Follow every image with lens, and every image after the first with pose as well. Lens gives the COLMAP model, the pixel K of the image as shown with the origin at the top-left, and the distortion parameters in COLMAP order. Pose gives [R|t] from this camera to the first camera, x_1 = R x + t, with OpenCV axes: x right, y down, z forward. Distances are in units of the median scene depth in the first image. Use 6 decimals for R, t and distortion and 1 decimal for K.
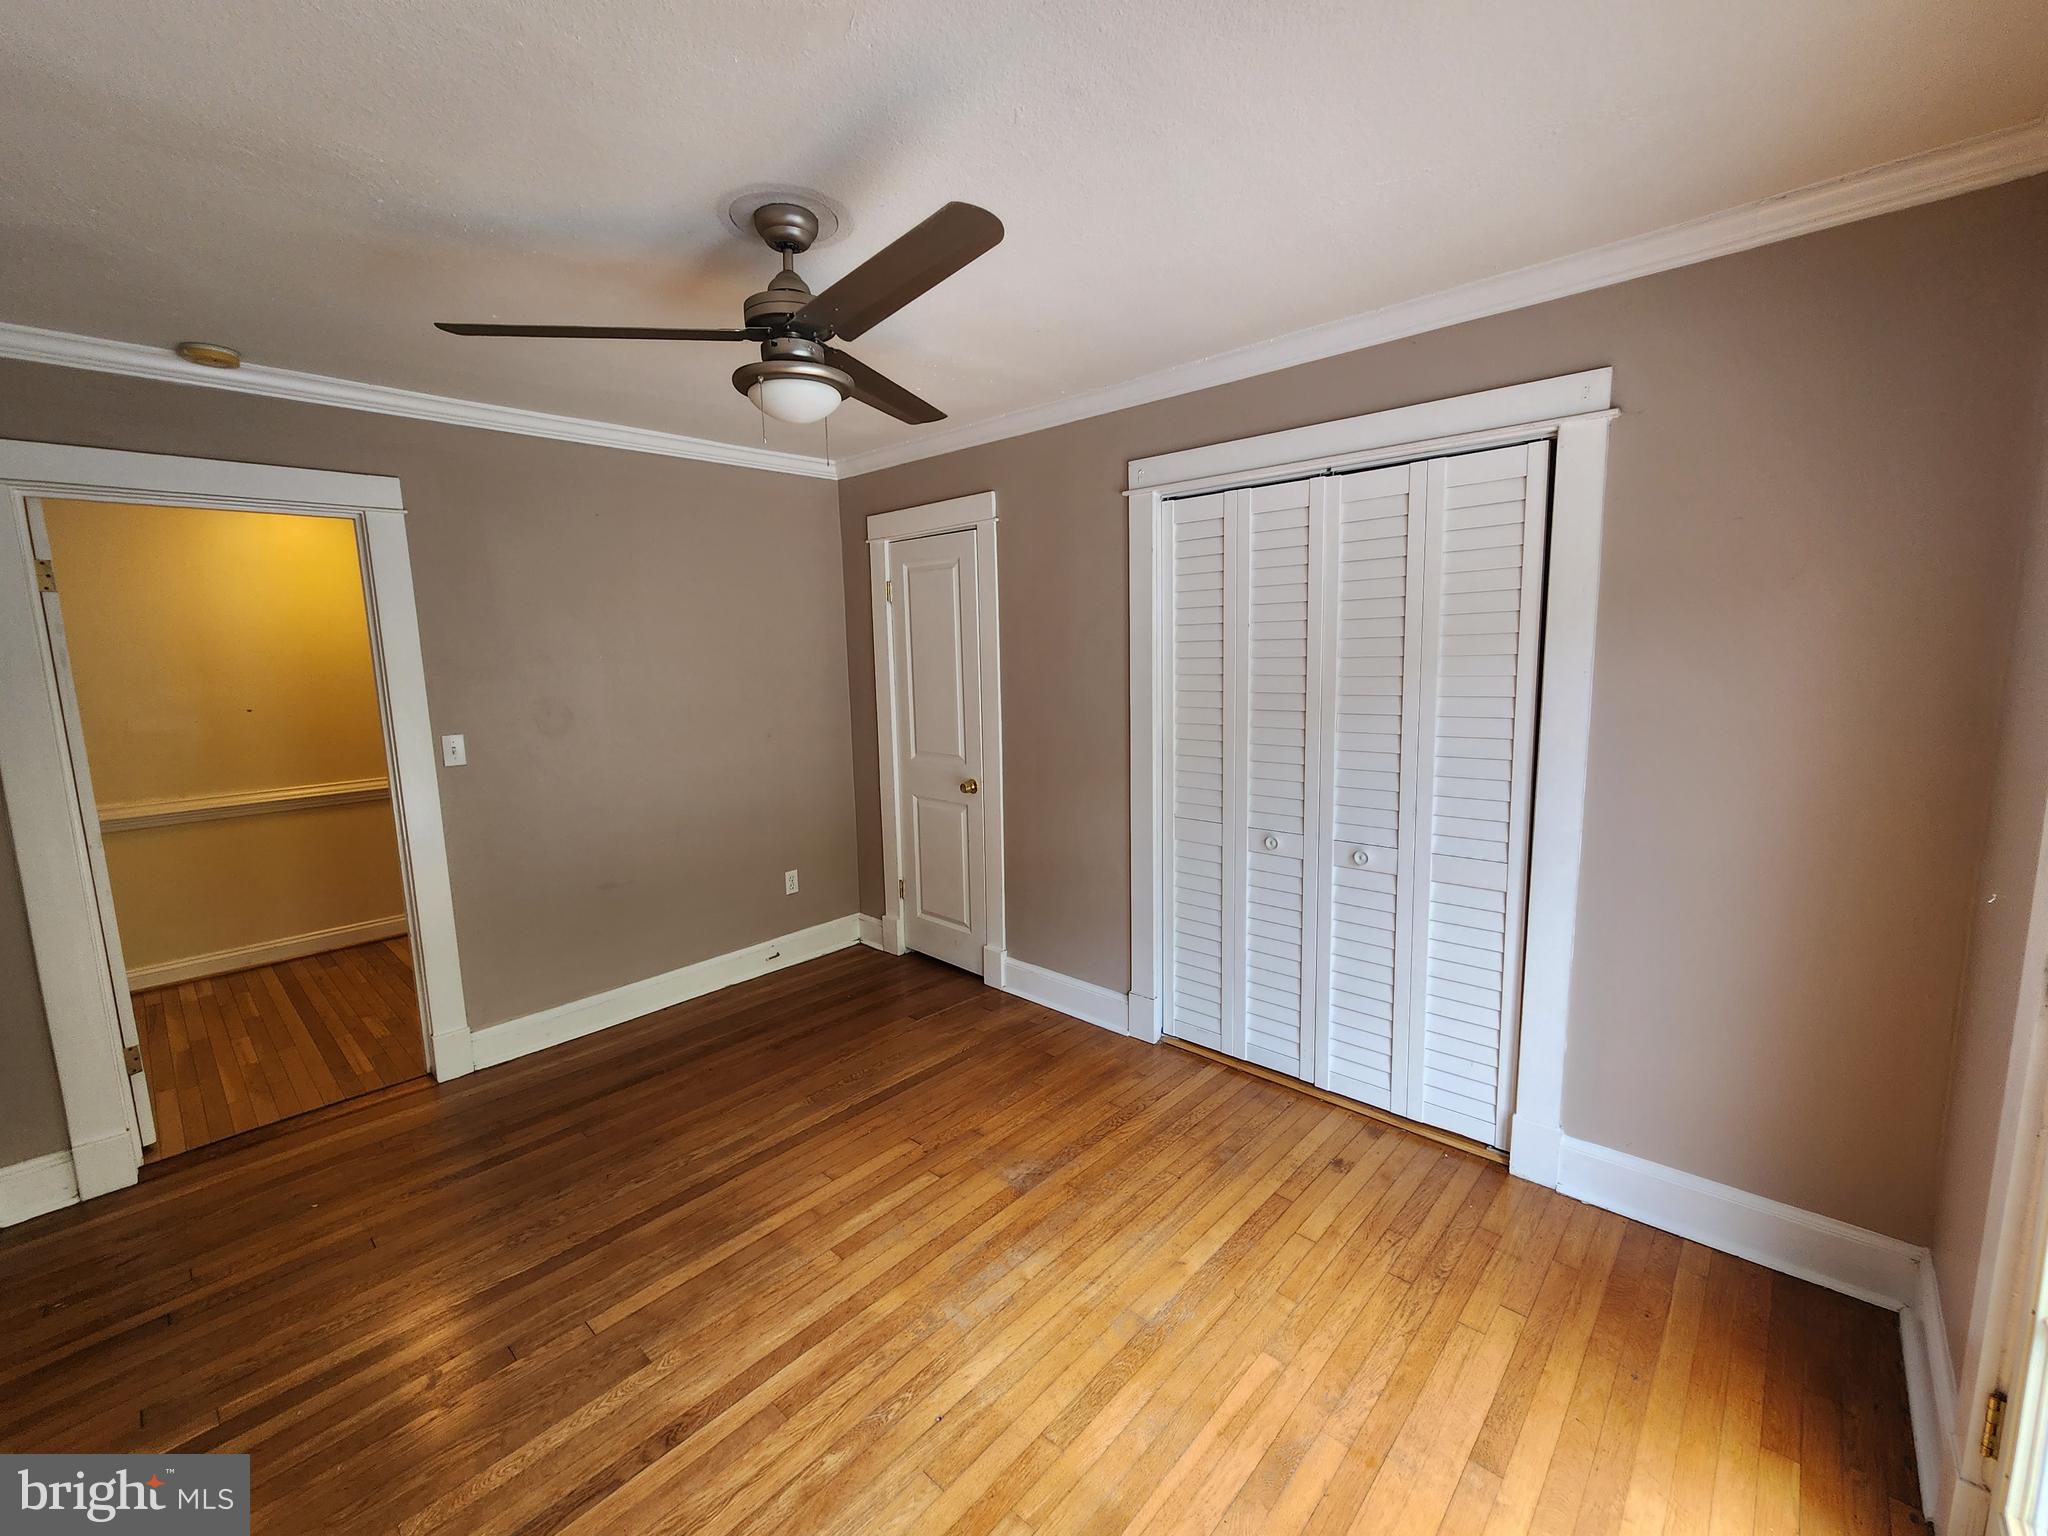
lens RADIAL K [[846.5, 0, 1024.0], [0, 846.5, 768.0], [0, 0, 1]] dist [-0.004108, -0.000393]
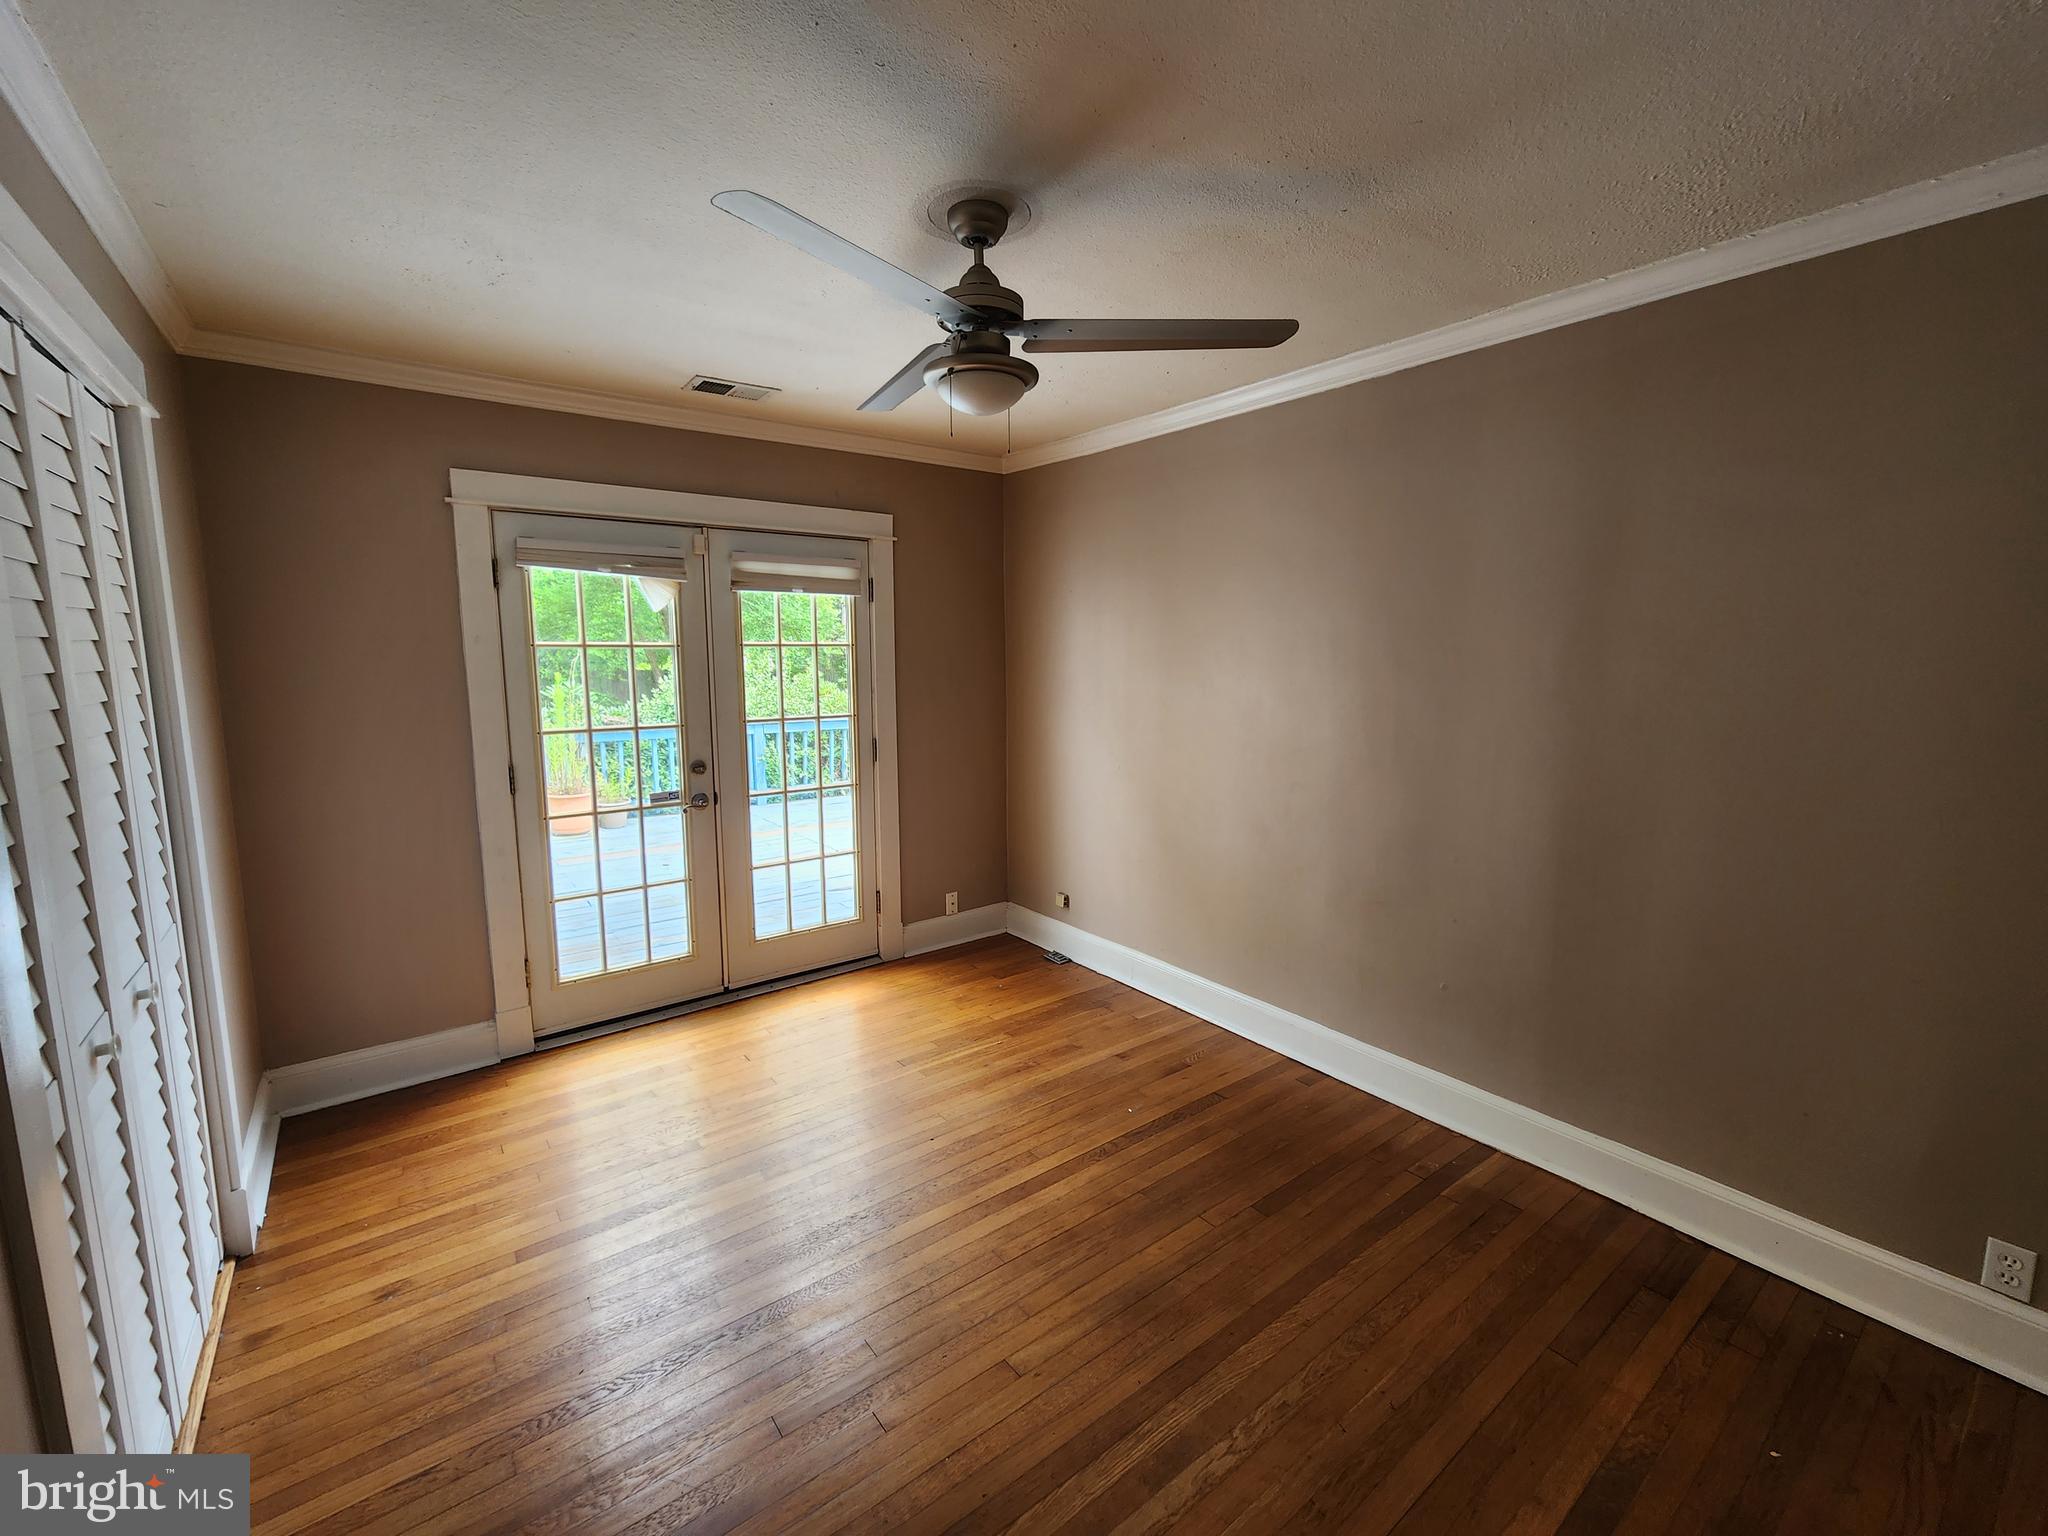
lens RADIAL K [[846.5, 0, 1024.0], [0, 846.5, 768.0], [0, 0, 1]] dist [-0.004108, -0.000393]
pose [[-0.984575, -0.006965, 0.174825, -0.371197], [0.040521, 0.962964, 0.266569, -0.209618], [-0.170207, 0.269541, -0.947828, 1.571592]]
